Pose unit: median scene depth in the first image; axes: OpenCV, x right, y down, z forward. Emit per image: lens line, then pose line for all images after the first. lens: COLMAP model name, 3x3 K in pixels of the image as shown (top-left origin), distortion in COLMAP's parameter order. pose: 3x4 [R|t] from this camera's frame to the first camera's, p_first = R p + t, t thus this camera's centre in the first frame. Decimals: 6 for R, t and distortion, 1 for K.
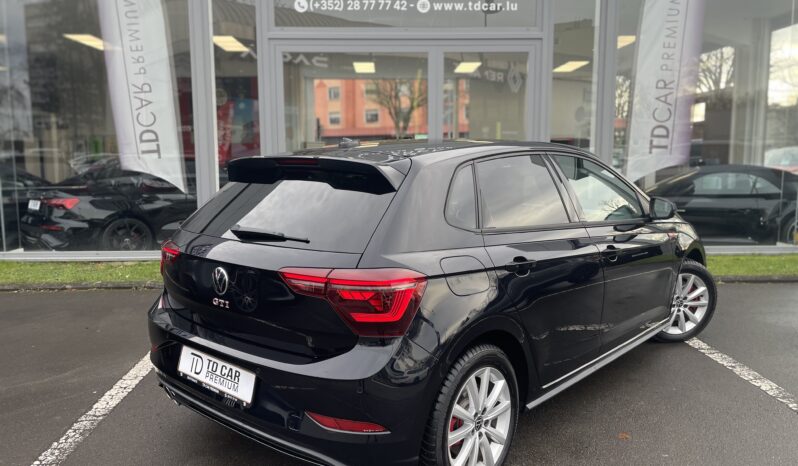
lens RADIAL K [[587.4, 0, 399.0], [0, 587.4, 234.6], [0, 0, 1]] dist [0.045346, -0.046091]
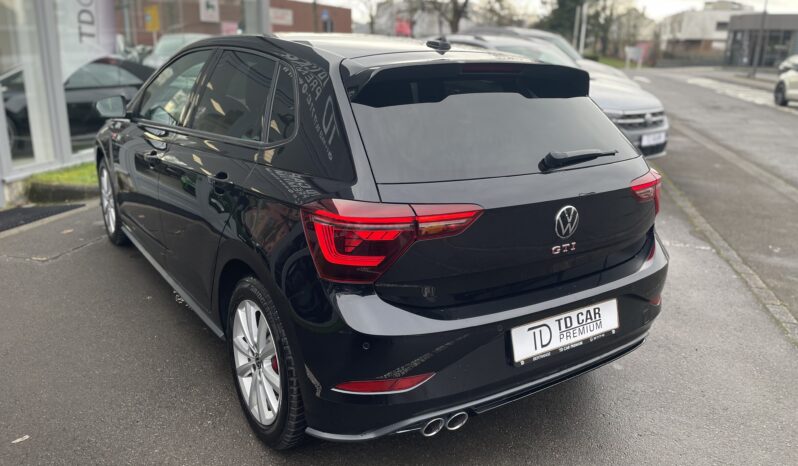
lens RADIAL K [[587.4, 0, 392.7], [0, 587.4, 234.3], [0, 0, 1]] dist [0.045346, -0.046091]
pose [[0.266365, -0.268335, 0.925768, -1.133055], [0.093406, 0.963133, 0.252290, -0.134012], [-0.959336, 0.019271, 0.281609, 1.007308]]
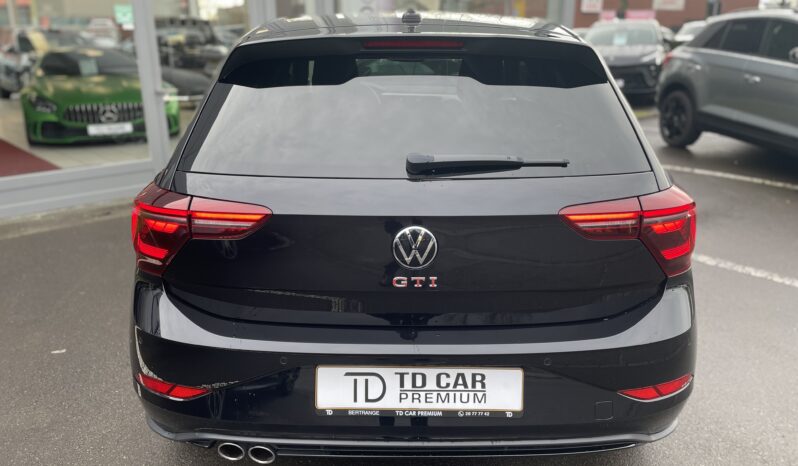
lens RADIAL K [[587.4, 0, 400.3], [0, 587.4, 228.2], [0, 0, 1]] dist [0.045346, -0.046091]
pose [[0.752949, -0.194560, 0.628661, -0.697296], [0.077594, 0.974881, 0.208774, -0.069557], [-0.653489, -0.108416, 0.749132, 0.560247]]
